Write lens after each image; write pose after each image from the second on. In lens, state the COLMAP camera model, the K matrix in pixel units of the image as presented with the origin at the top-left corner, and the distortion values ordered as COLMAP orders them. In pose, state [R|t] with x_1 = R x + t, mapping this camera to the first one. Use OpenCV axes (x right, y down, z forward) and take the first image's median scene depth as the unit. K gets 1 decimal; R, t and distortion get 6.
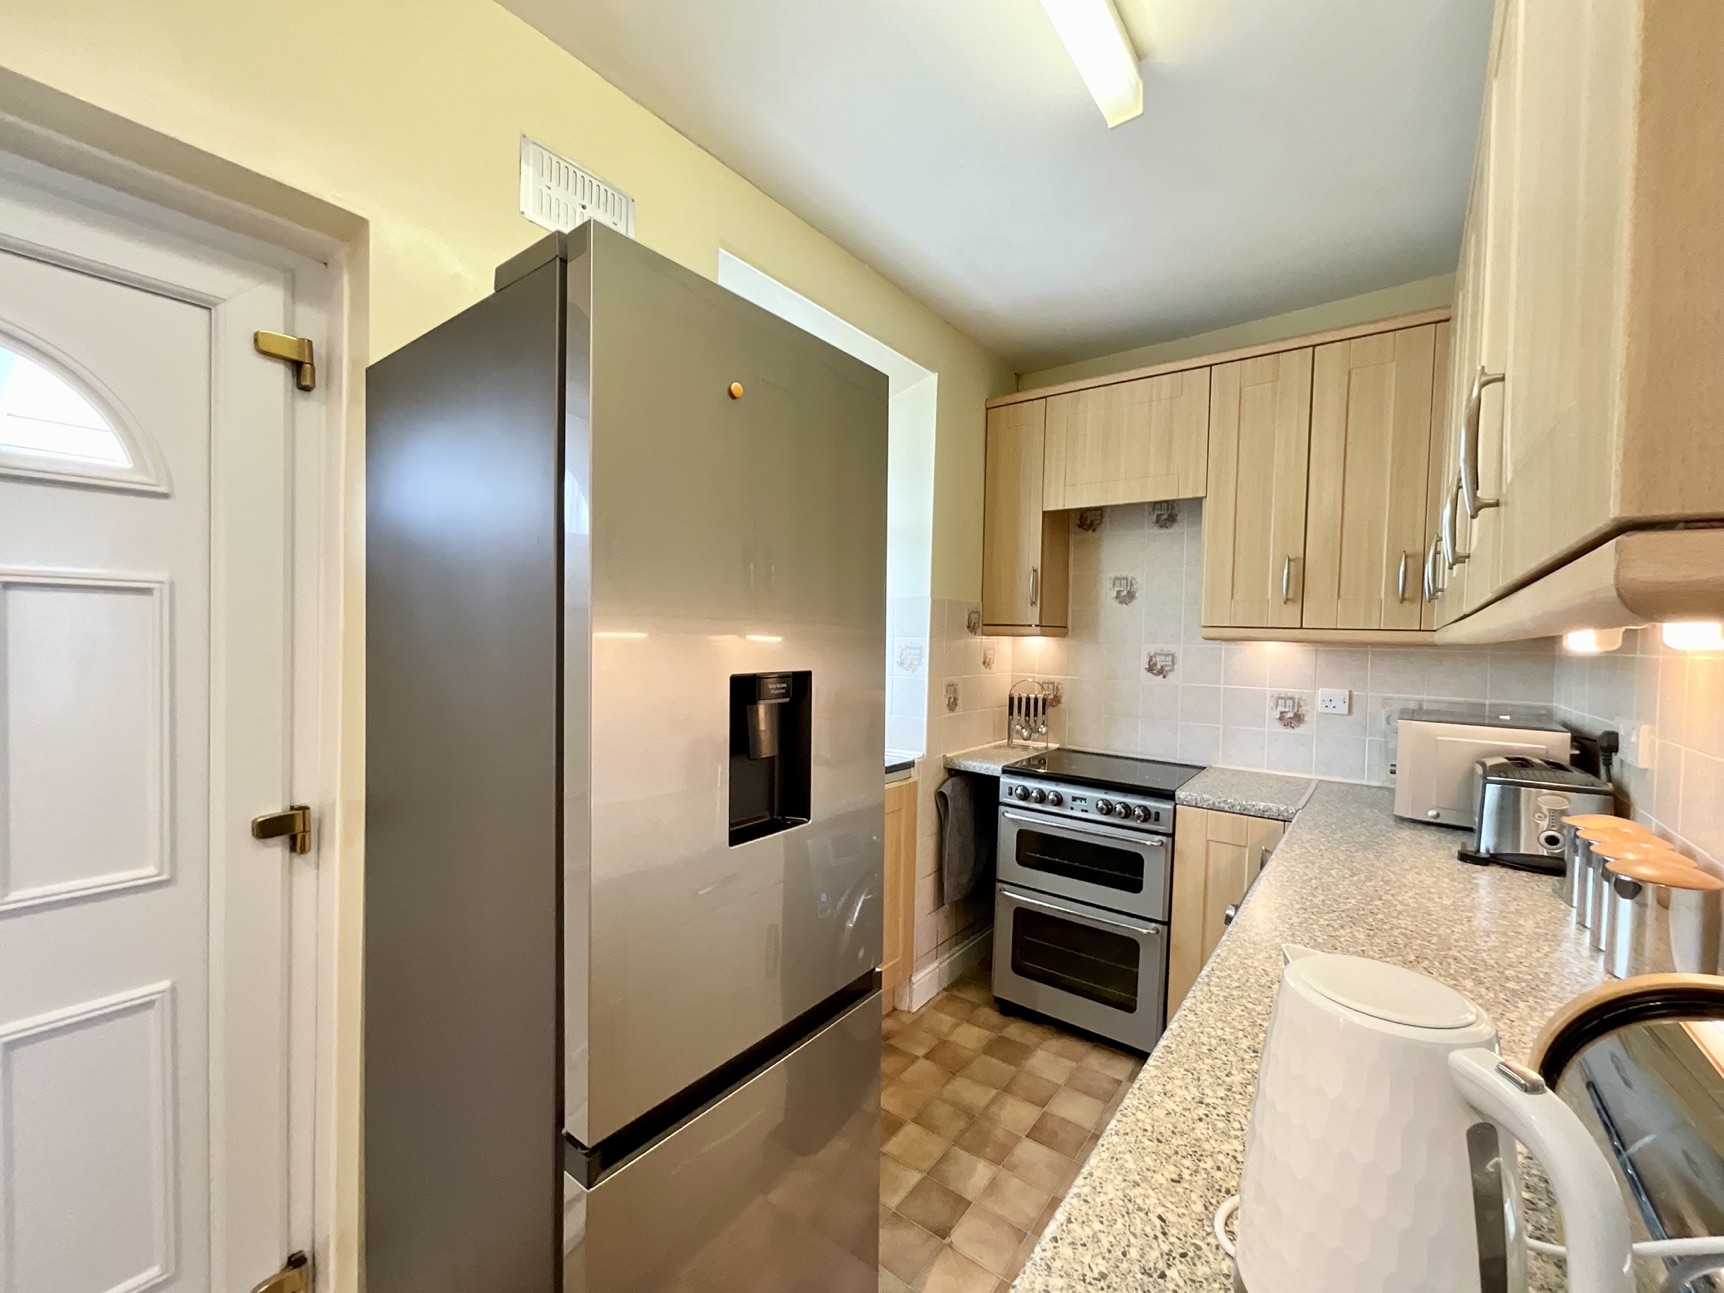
lens RADIAL K [[703.5, 0, 857.2], [0, 703.5, 648.7], [0, 0, 1]] dist [-0.000930, 0.000255]
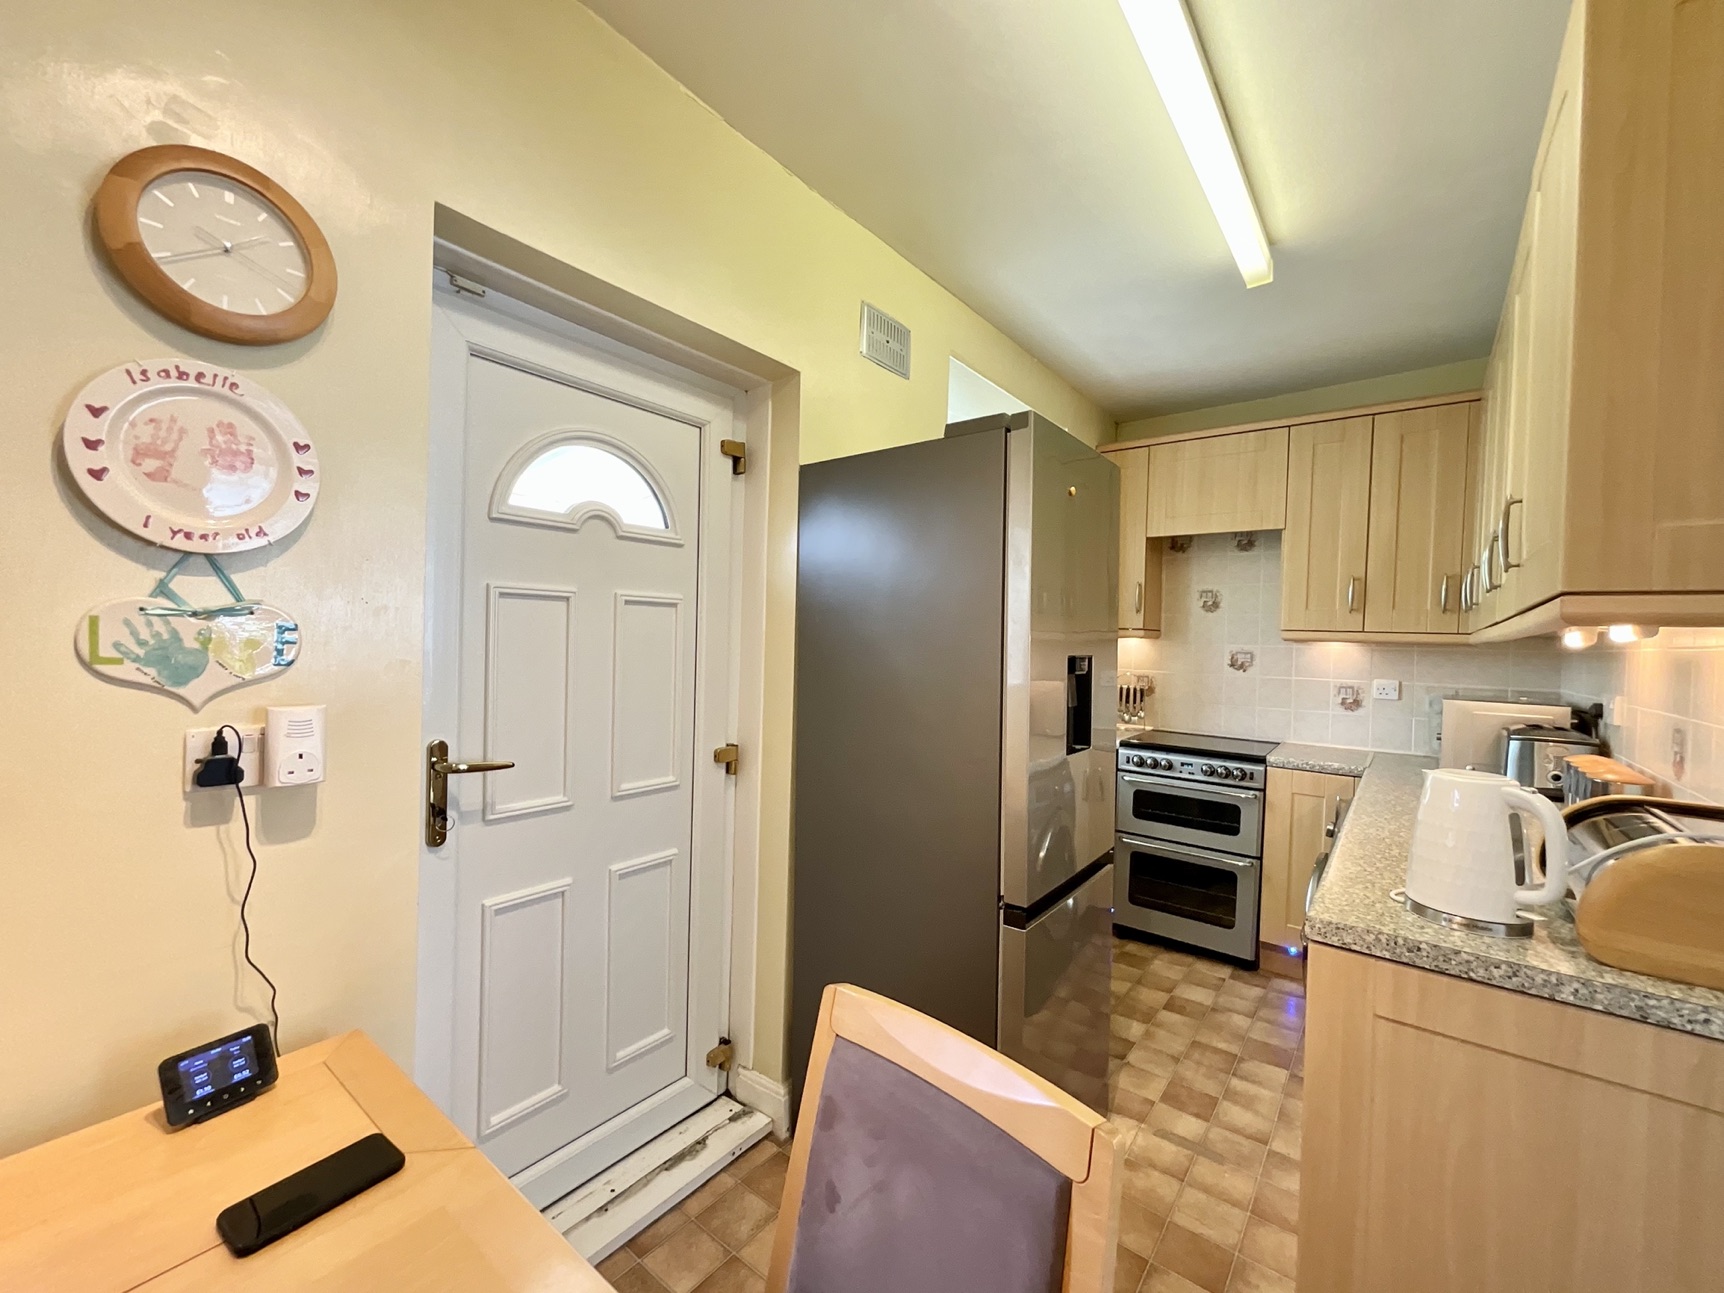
lens RADIAL K [[705.2, 0, 856.9], [0, 705.2, 649.4], [0, 0, 1]] dist [-0.001648, 0.003351]
pose [[0.999918, 0.003600, -0.012263, -0.295975], [-0.003669, 0.999978, -0.005608, 0.014466], [0.012243, 0.005653, 0.999909, -0.321944]]
